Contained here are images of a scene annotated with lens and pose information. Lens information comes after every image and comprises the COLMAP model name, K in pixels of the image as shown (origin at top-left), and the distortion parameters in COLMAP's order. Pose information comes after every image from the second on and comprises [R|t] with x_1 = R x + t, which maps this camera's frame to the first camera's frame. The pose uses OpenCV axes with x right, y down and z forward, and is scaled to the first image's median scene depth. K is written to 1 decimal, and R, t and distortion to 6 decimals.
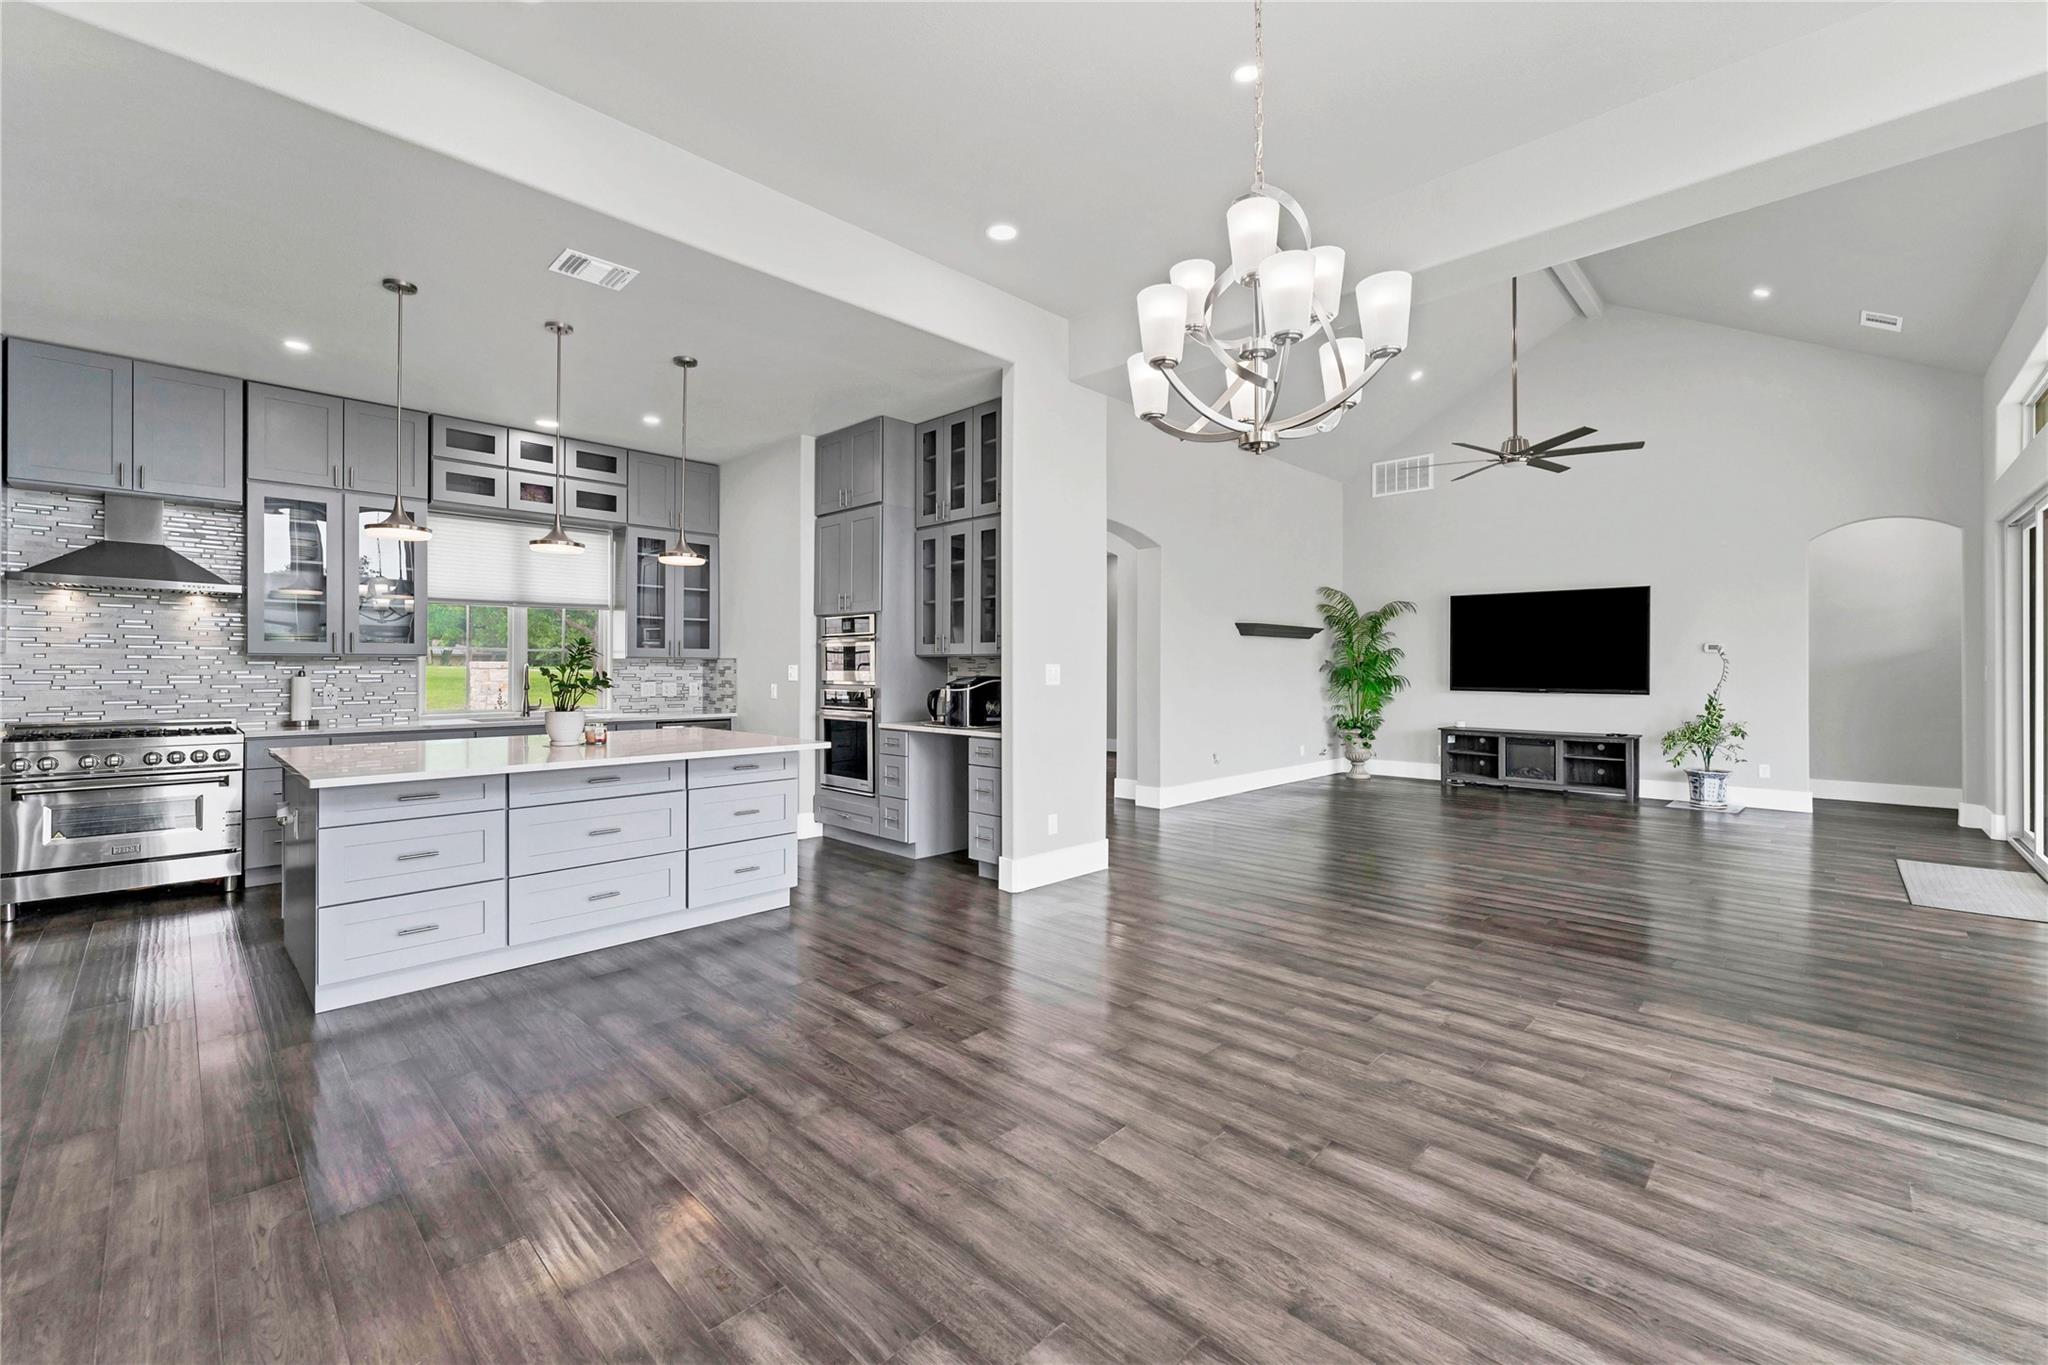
lens RADIAL K [[830.8, 0, 1024.3], [0, 830.8, 670.3], [0, 0, 1]] dist [0.002204, -0.000845]
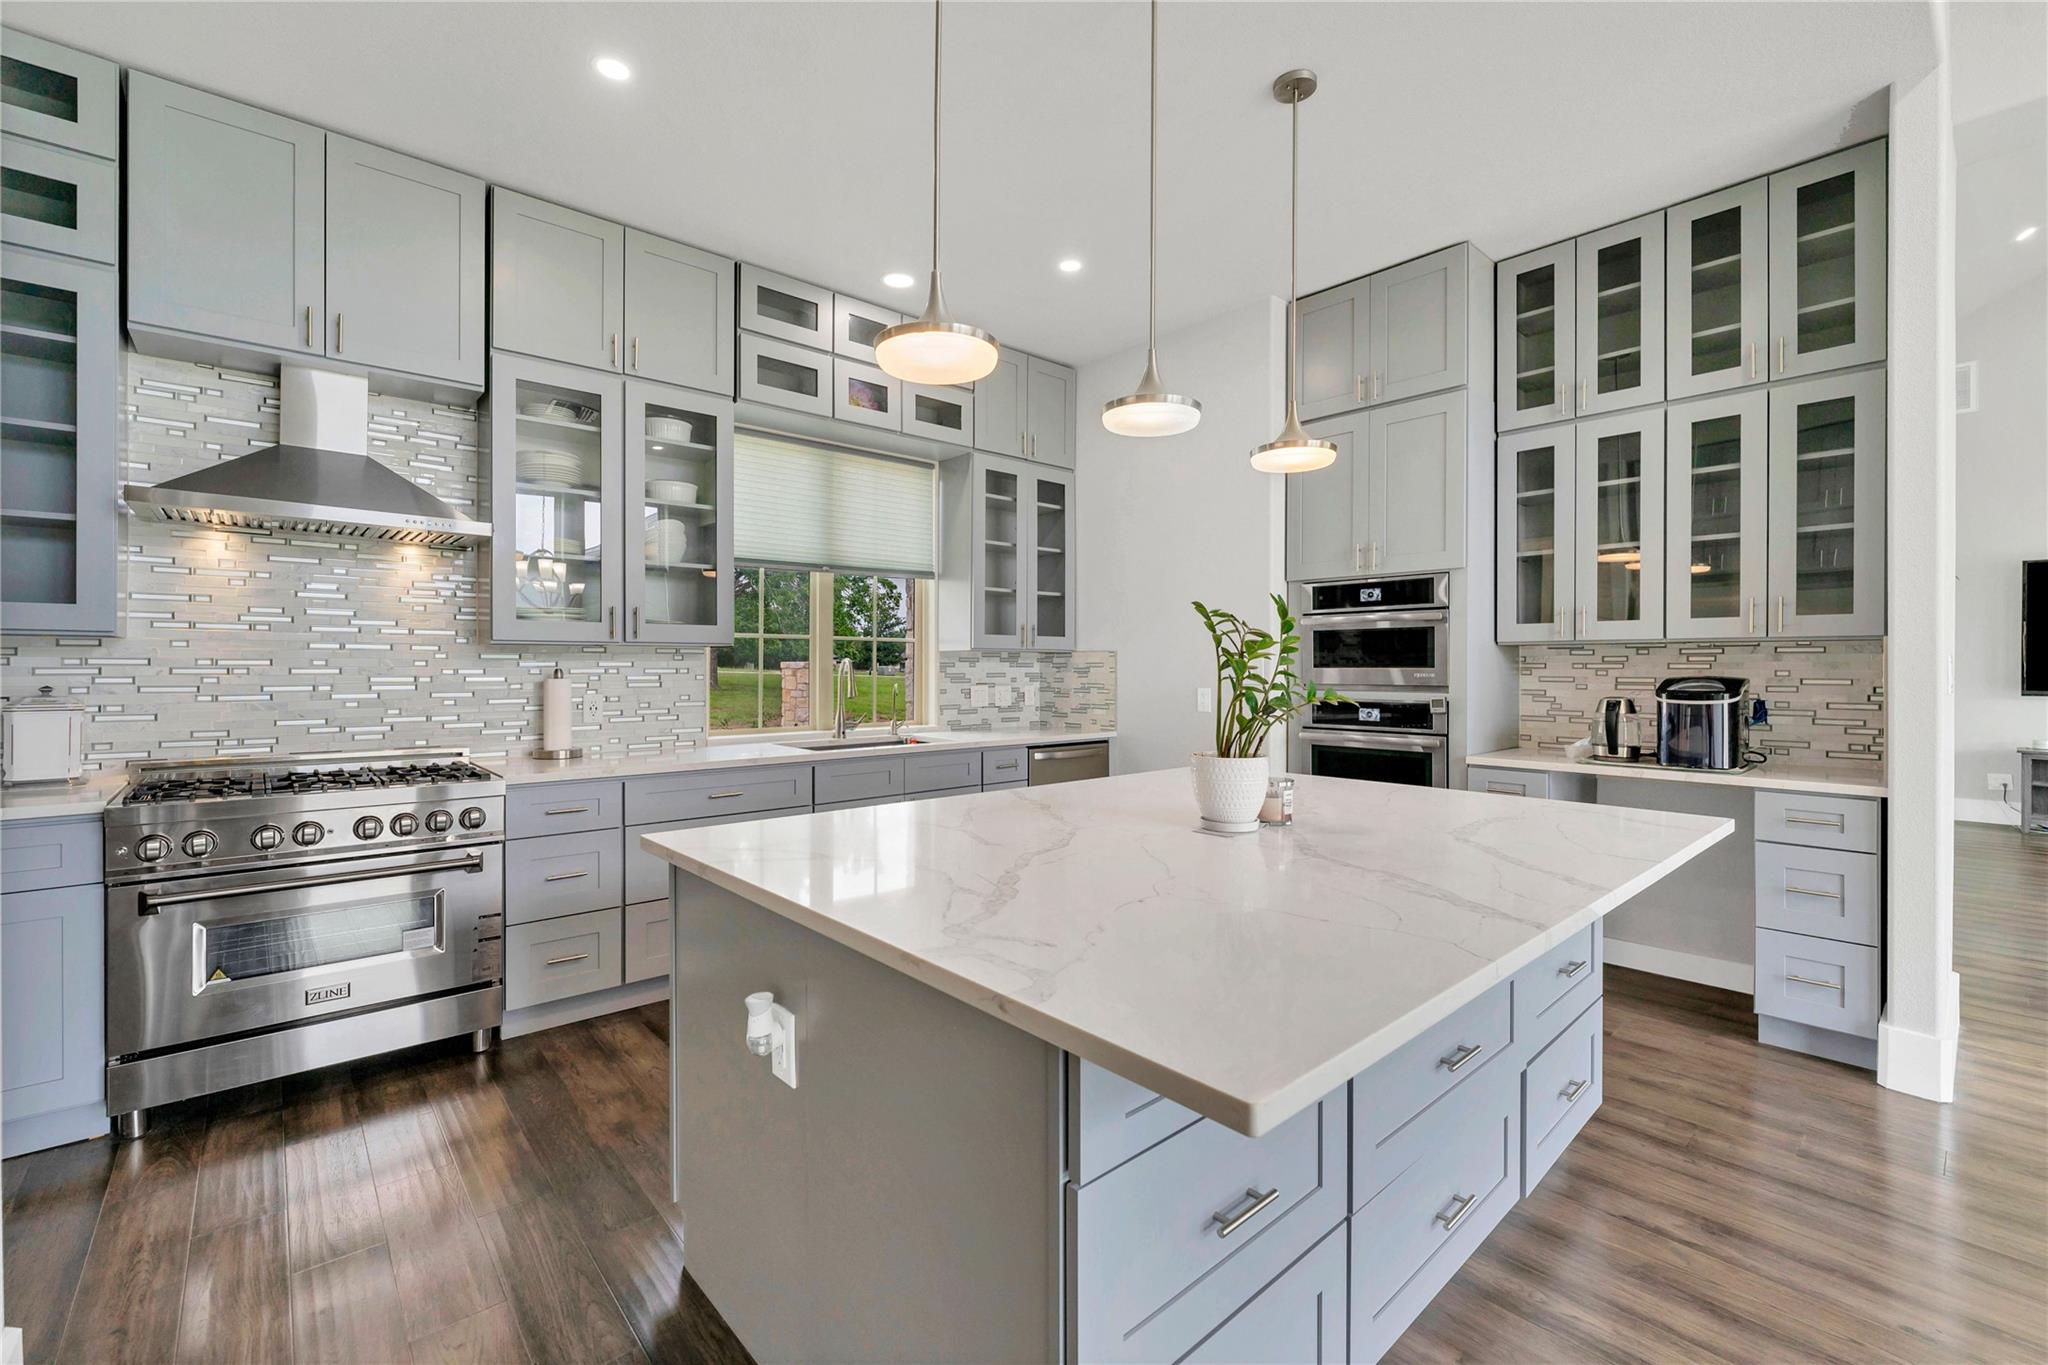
lens RADIAL K [[868.3, 0, 1025.8], [0, 868.3, 670.8], [0, 0, 1]] dist [-0.002631, -0.001085]
pose [[0.997207, -0.001437, -0.074678, -0.358134], [0.001580, 0.999997, 0.001855, 0.000927], [0.074675, -0.001968, 0.997206, 0.288354]]
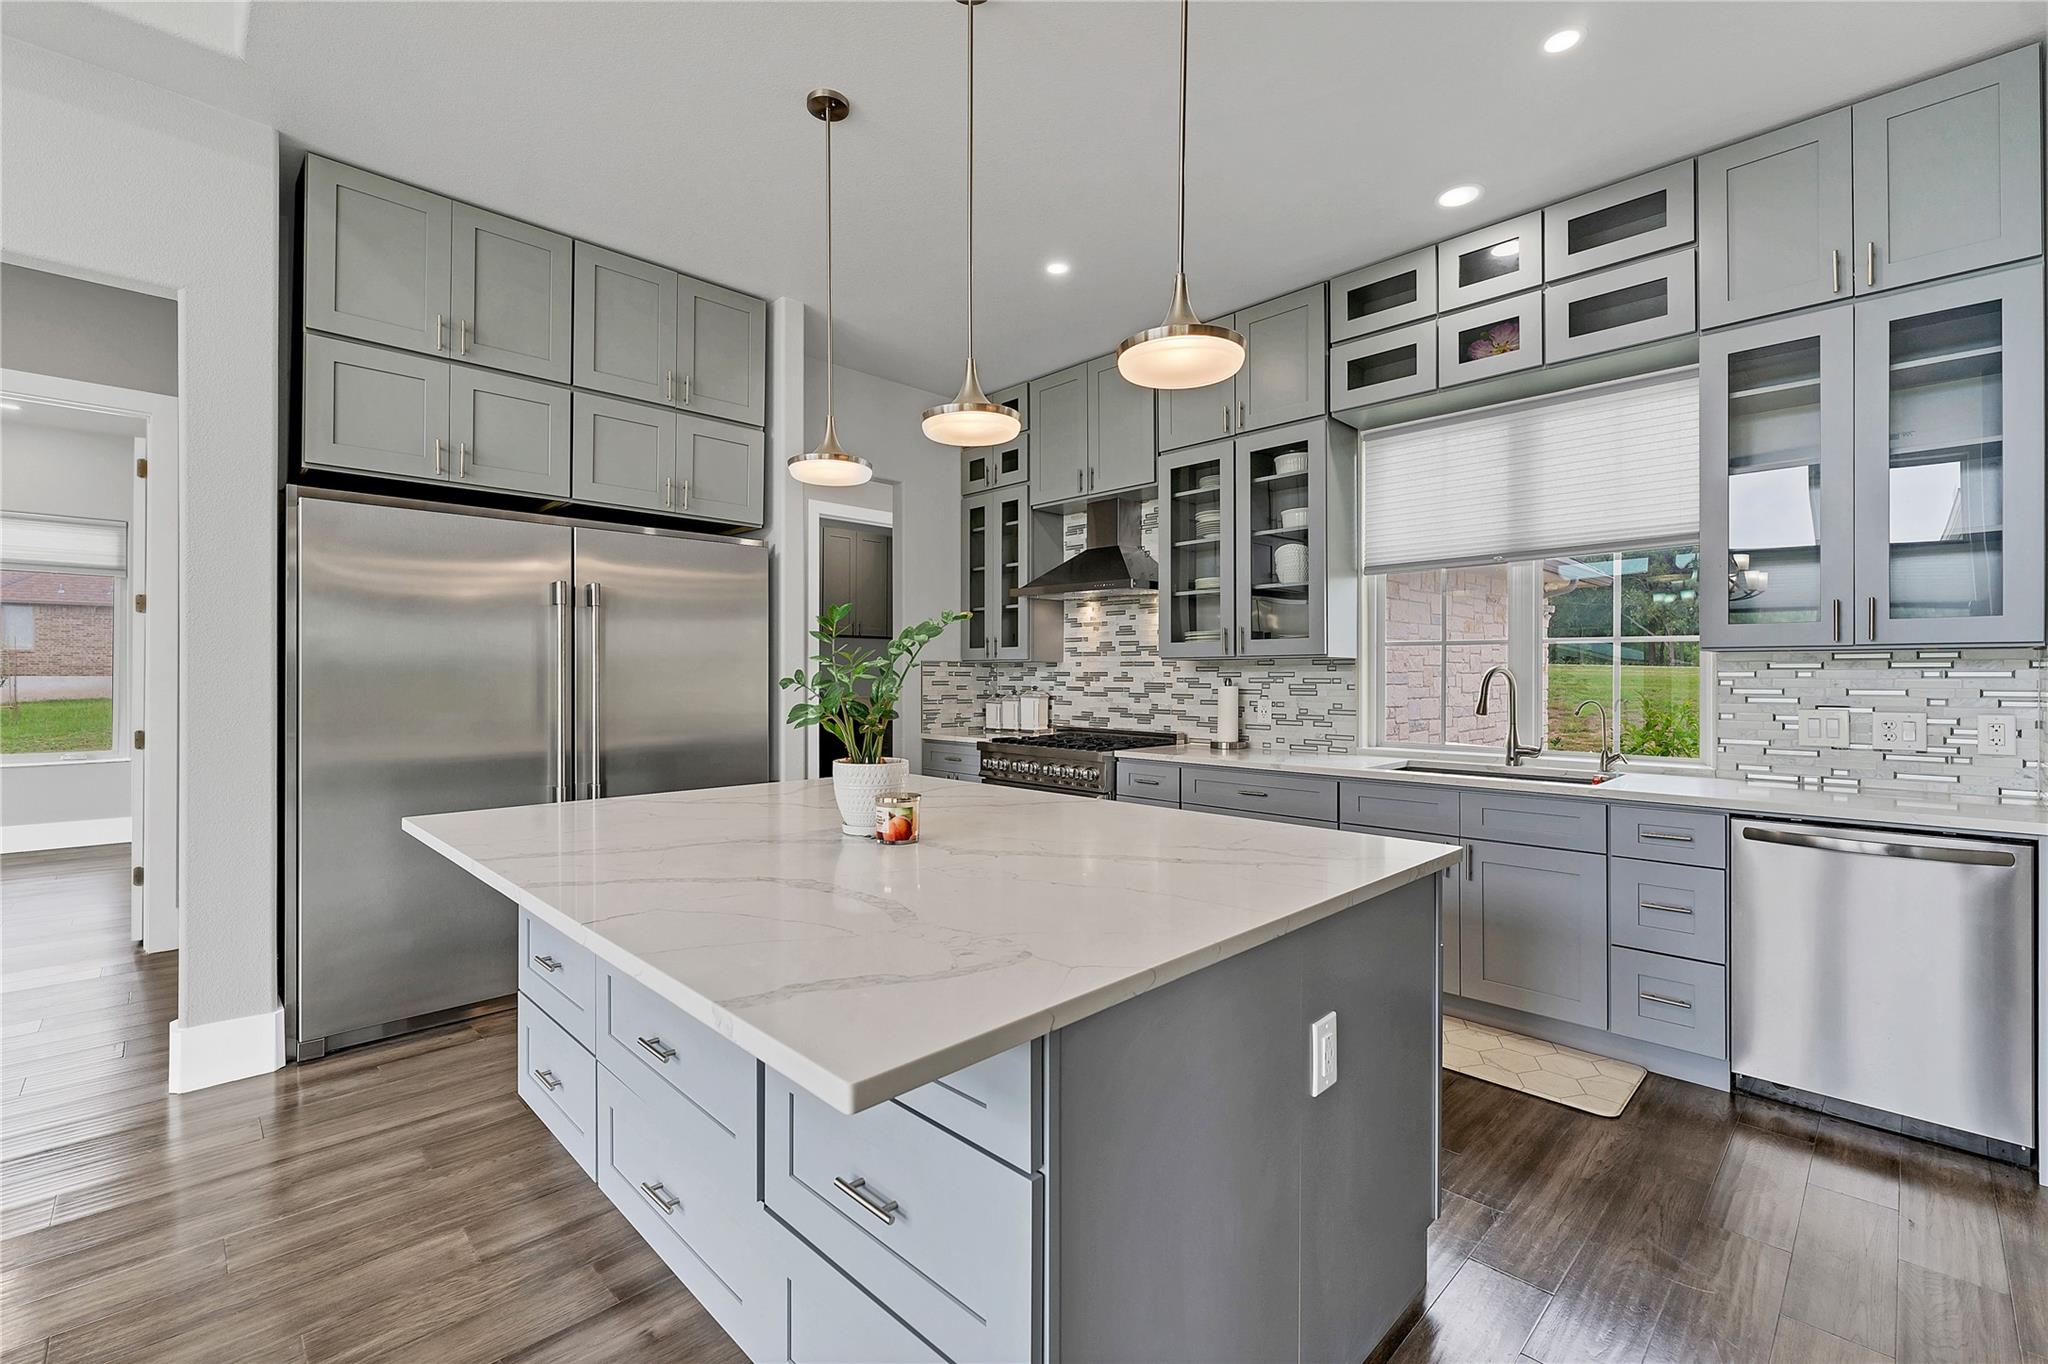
lens RADIAL K [[868.3, 0, 1018.6], [0, 868.3, 668.2], [0, 0, 1]] dist [-0.002631, -0.001085]
pose [[-0.022597, -0.012218, -0.999670, -0.031542], [-0.004159, 0.999918, -0.012127, 0.001151], [0.999736, 0.003883, -0.022646, 0.621538]]
